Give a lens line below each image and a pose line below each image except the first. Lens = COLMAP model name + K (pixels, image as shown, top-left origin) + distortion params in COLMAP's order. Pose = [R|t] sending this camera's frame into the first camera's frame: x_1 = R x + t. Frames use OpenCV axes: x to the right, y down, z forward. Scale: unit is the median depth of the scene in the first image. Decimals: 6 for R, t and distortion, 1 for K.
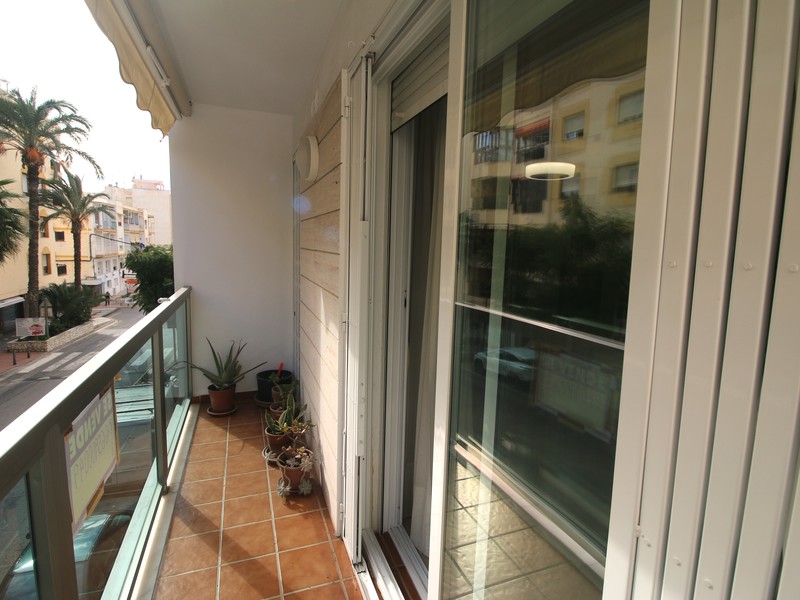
lens RADIAL K [[419.6, 0, 400.0], [0, 419.6, 300.0], [0, 0, 1]] dist [-0.001471, -0.000371]
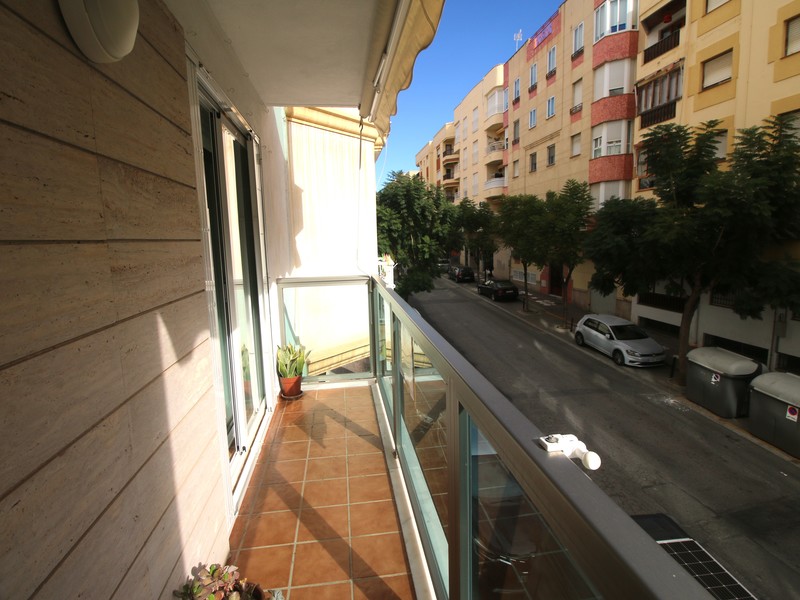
lens RADIAL K [[419.6, 0, 400.0], [0, 419.6, 300.0], [0, 0, 1]] dist [-0.001471, -0.000371]
pose [[-0.977365, -0.032948, 0.208978, -0.749914], [0.028334, 0.958513, 0.283638, -0.228187], [-0.209653, 0.283139, -0.935883, 1.777054]]
